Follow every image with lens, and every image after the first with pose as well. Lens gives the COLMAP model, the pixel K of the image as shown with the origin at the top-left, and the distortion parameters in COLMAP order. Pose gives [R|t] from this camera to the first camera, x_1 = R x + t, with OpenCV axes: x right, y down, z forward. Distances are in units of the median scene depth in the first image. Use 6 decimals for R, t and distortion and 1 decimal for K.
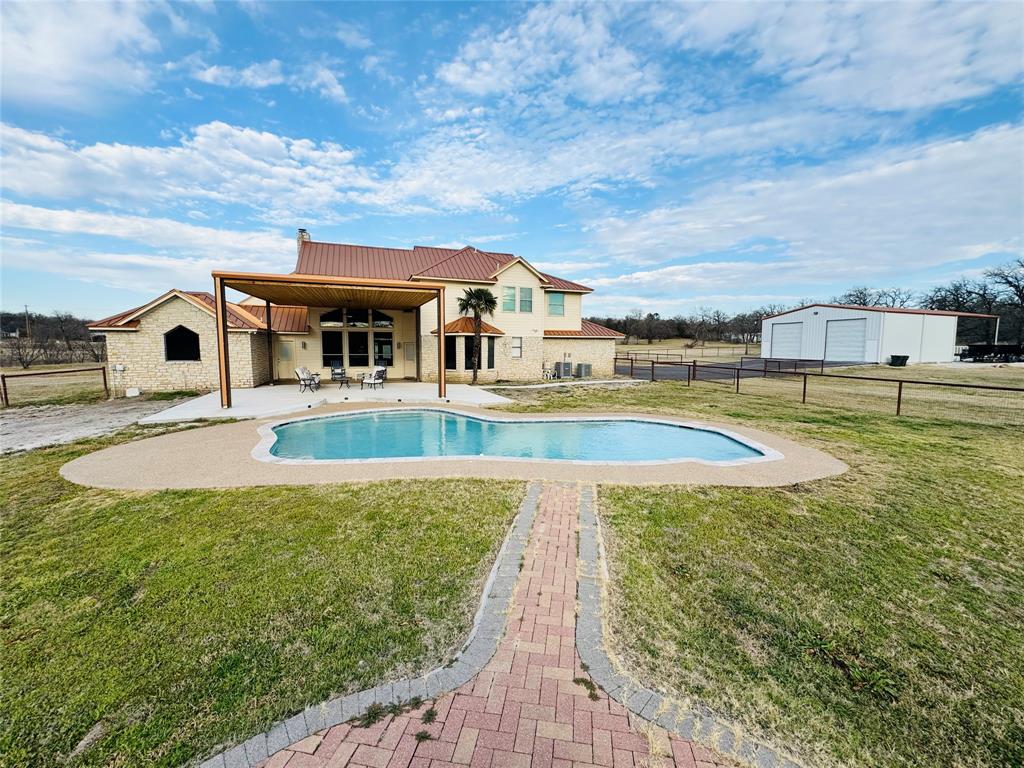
lens RADIAL K [[409.8, 0, 513.5], [0, 409.8, 383.5], [0, 0, 1]] dist [-0.006858, 0.002069]
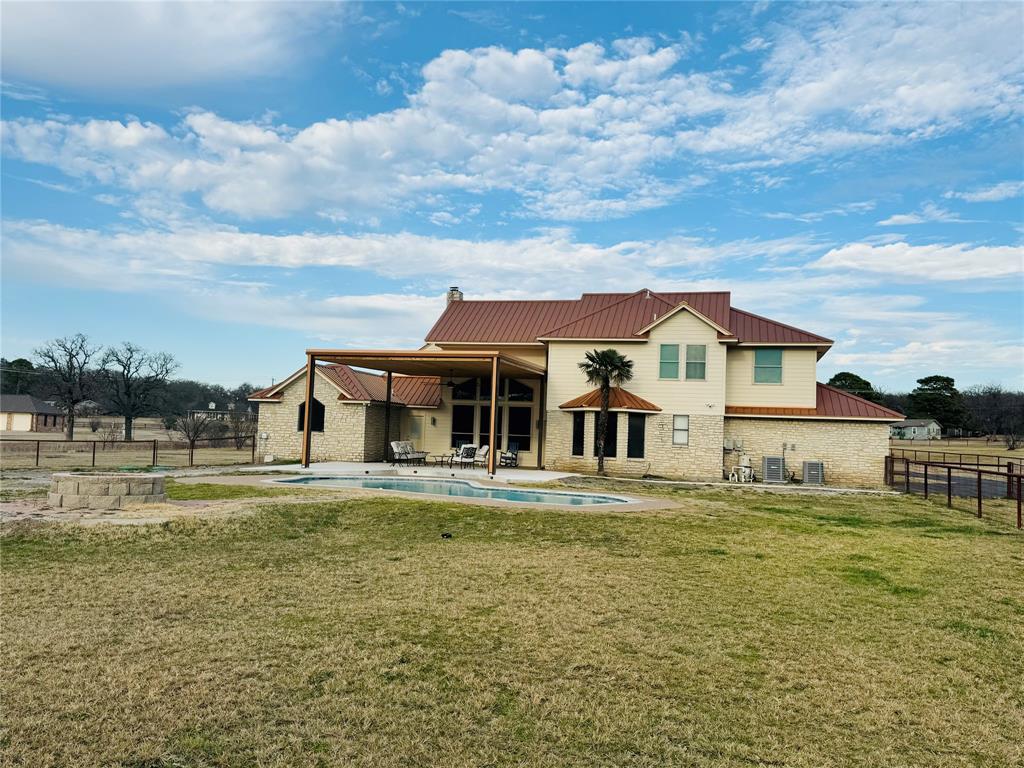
lens RADIAL K [[873.1, 0, 520.0], [0, 873.1, 371.9], [0, 0, 1]] dist [0.124956, -0.100000]
pose [[0.820079, -0.017528, -0.571982, 0.735773], [-0.085455, 0.984572, -0.152692, 0.073664], [0.565834, 0.174098, 0.805929, -0.413349]]
